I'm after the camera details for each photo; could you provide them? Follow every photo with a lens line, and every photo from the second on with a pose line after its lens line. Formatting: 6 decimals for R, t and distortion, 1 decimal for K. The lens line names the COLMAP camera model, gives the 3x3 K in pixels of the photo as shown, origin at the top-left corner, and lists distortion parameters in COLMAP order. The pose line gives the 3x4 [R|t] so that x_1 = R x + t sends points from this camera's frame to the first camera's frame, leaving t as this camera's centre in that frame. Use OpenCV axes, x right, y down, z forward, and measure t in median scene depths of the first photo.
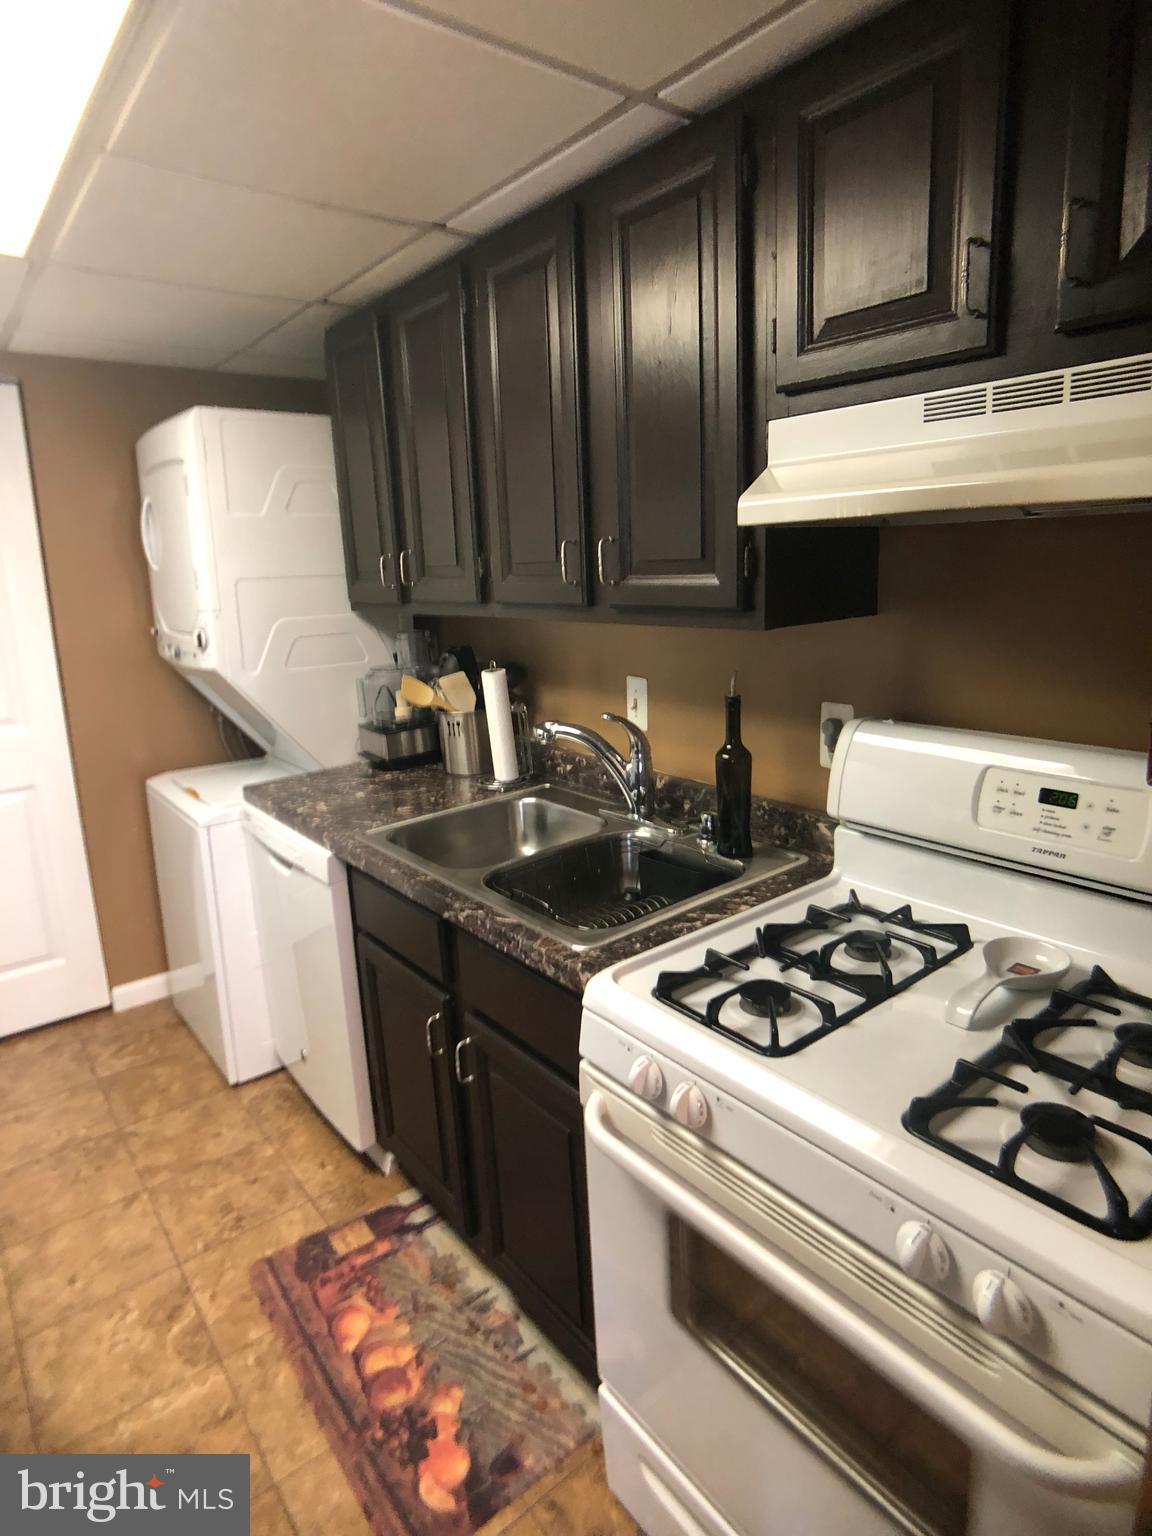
lens RADIAL K [[866.0, 0, 596.1], [0, 866.0, 711.0], [0, 0, 1]] dist [-0.050172, 0.020833]
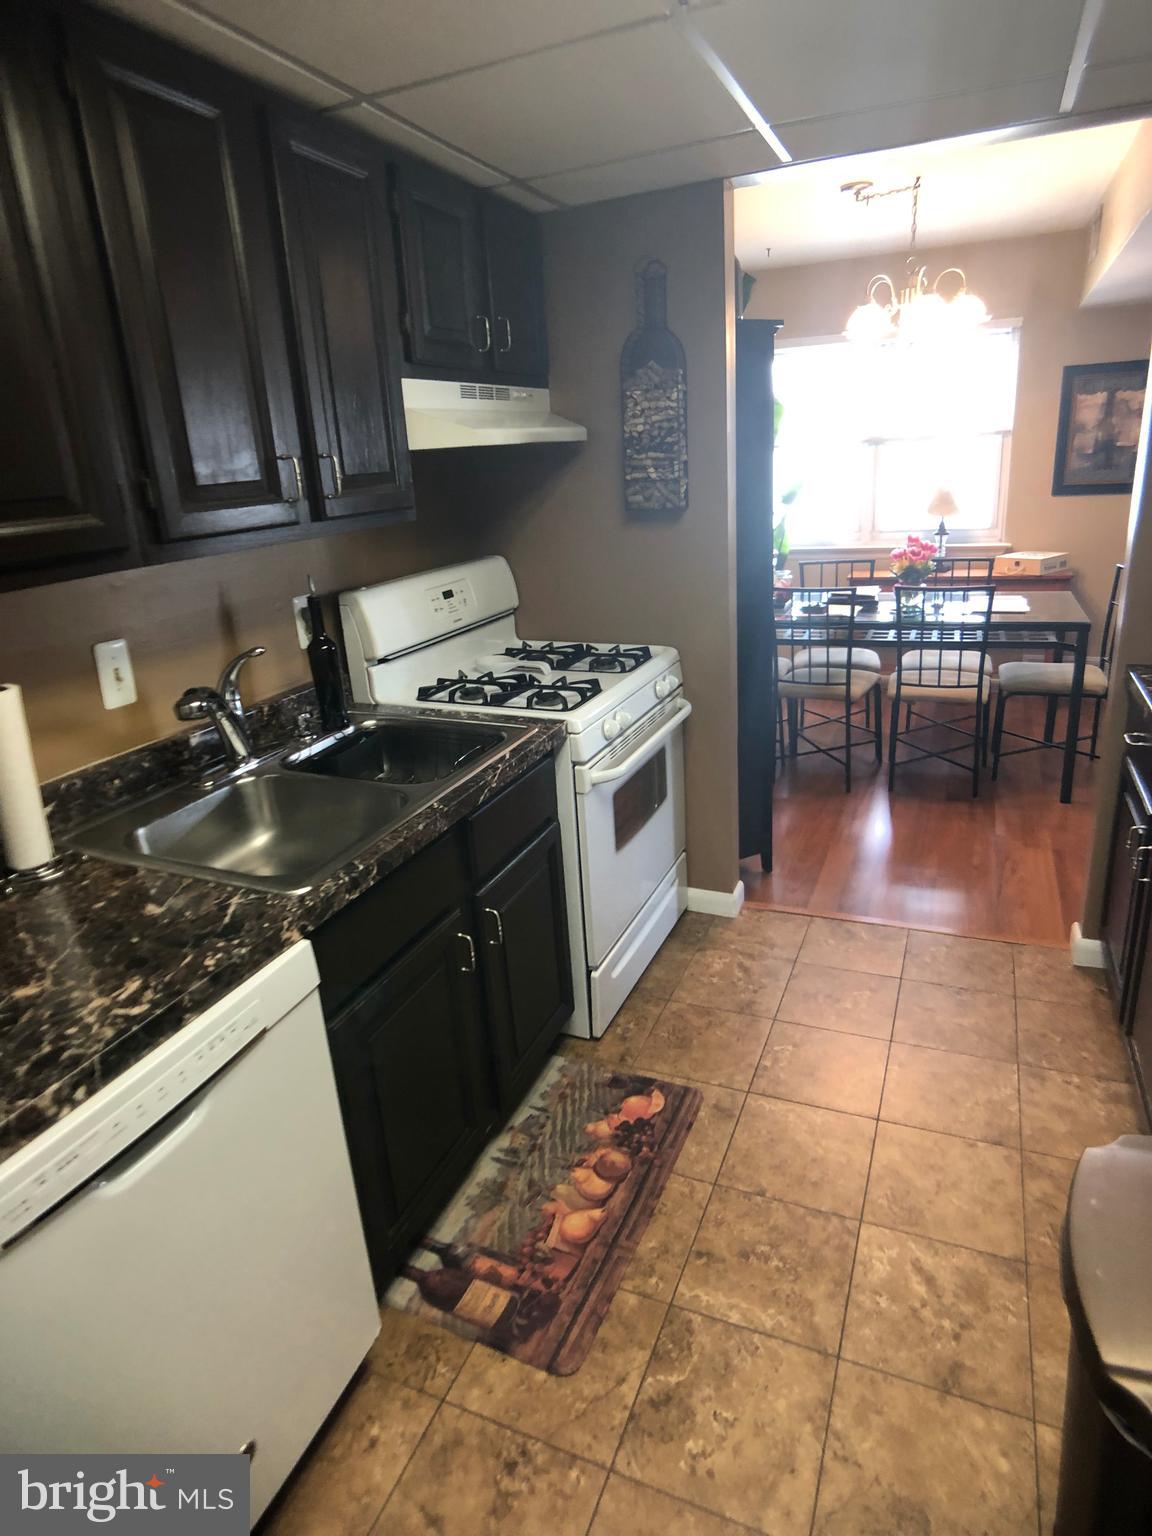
lens RADIAL K [[866.0, 0, 596.1], [0, 866.0, 711.0], [0, 0, 1]] dist [-0.050172, 0.020833]
pose [[-0.458400, -0.193971, 0.867320, -0.940927], [0.225497, 0.918573, 0.324614, -0.148516], [-0.859663, 0.344382, -0.377334, 1.021152]]
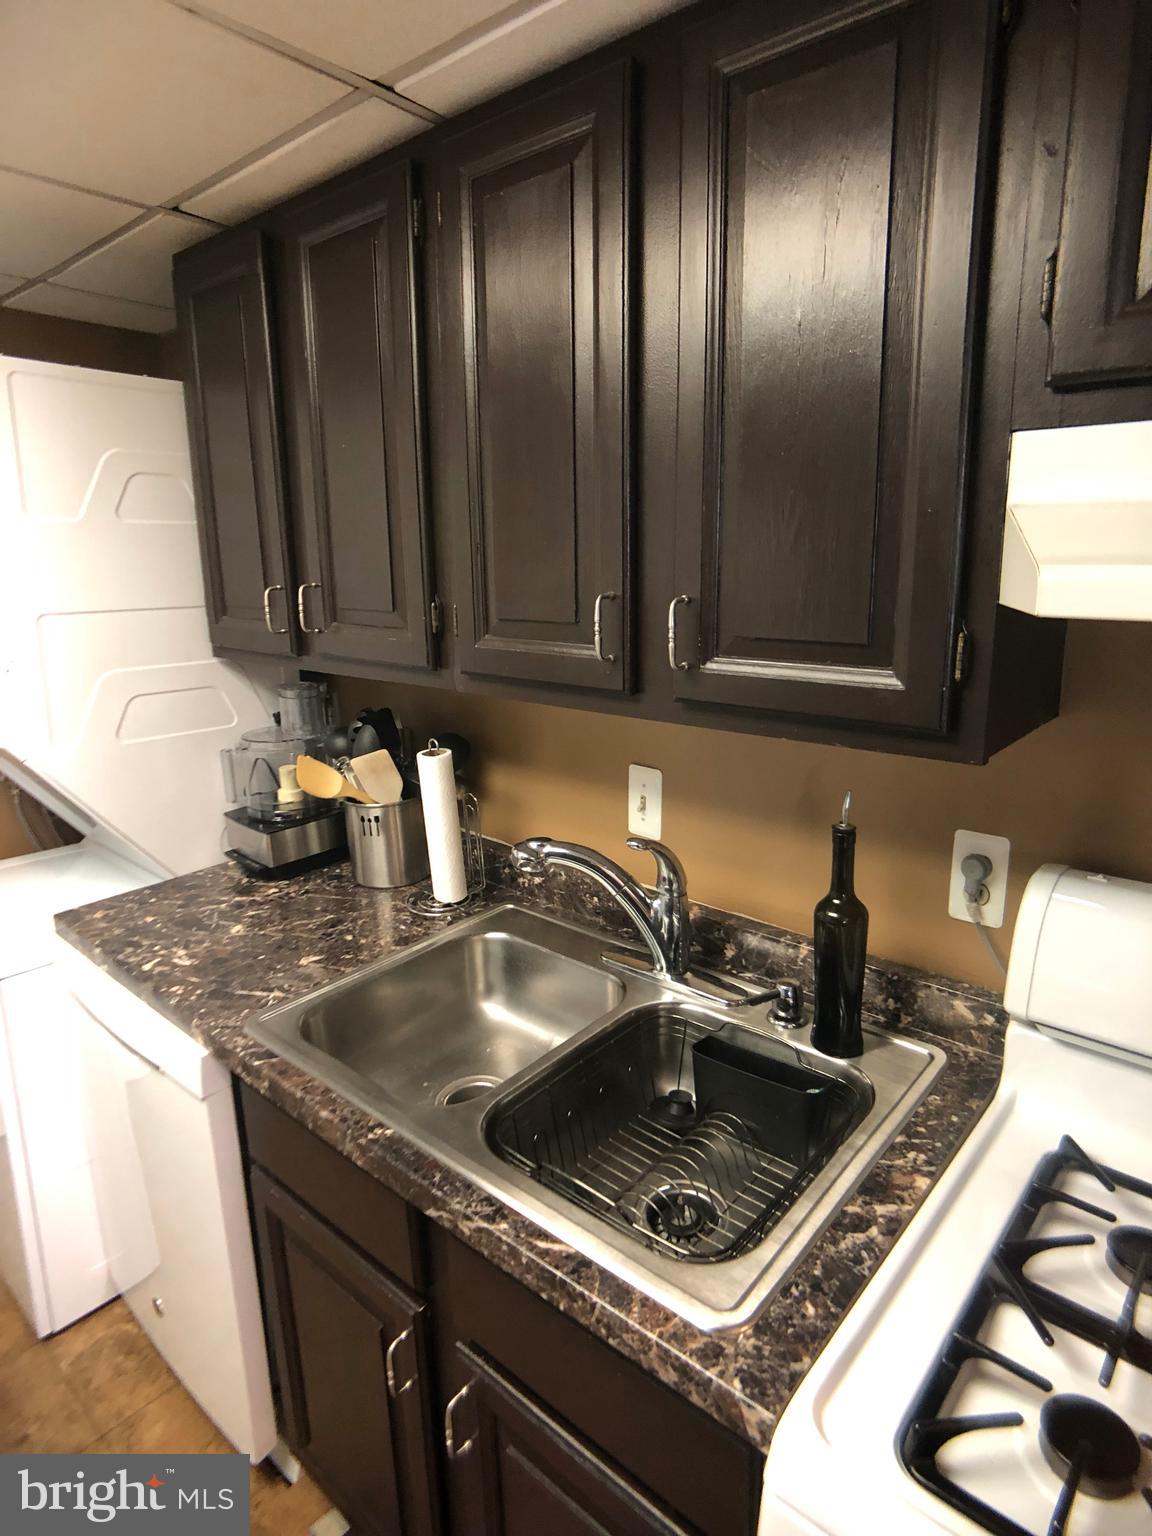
lens RADIAL K [[866.0, 0, 596.1], [0, 866.0, 711.0], [0, 0, 1]] dist [-0.050172, 0.020833]
pose [[0.982161, -0.008507, 0.187850, -0.141018], [0.006053, 0.999889, 0.013630, -0.104383], [-0.187945, -0.012249, 0.982103, 0.321838]]
